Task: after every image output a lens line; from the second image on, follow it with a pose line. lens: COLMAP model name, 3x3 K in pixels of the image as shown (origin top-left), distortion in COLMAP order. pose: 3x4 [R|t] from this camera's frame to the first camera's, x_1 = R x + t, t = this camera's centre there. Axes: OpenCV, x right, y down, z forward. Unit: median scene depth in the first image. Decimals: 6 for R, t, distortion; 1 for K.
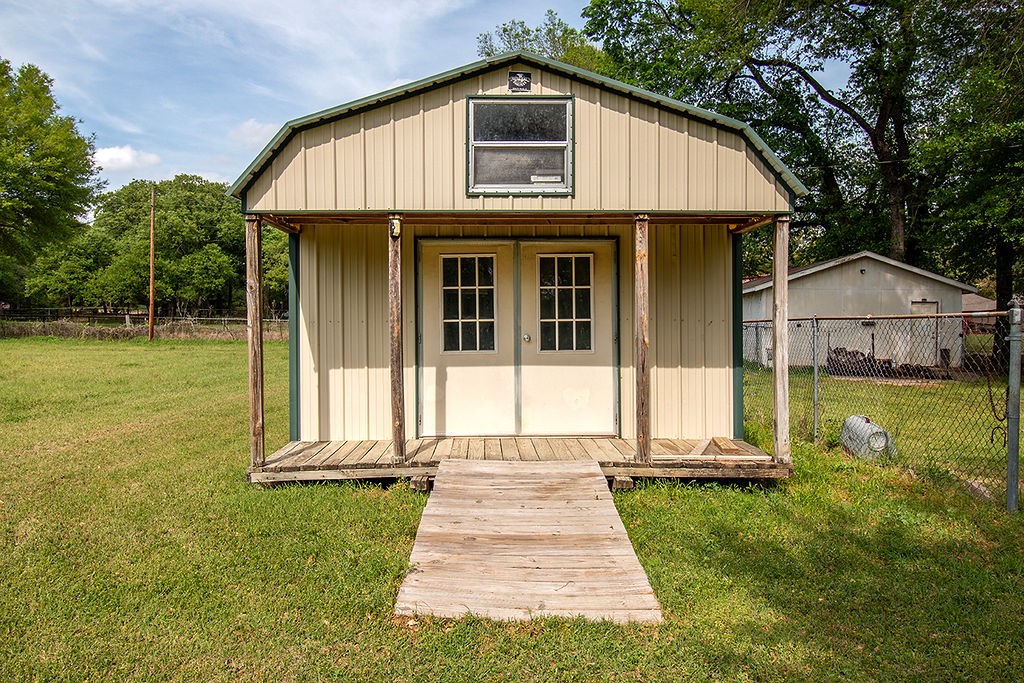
lens RADIAL K [[731.0, 0, 514.8], [0, 731.0, 341.6], [0, 0, 1]] dist [0.001518, -0.000079]
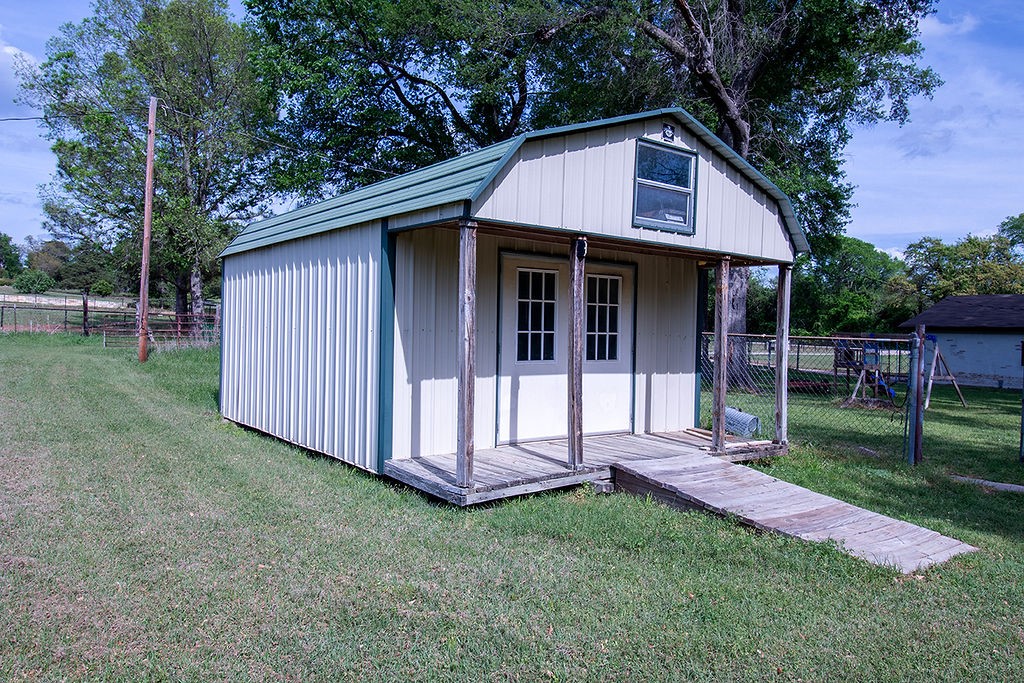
lens RADIAL K [[731.0, 0, 514.8], [0, 731.0, 341.6], [0, 0, 1]] dist [0.001518, -0.000079]
pose [[0.796791, 0.012886, 0.604117, -0.751644], [-0.020725, 0.999767, 0.006009, -0.021369], [-0.603899, -0.017308, 0.796873, 0.181593]]
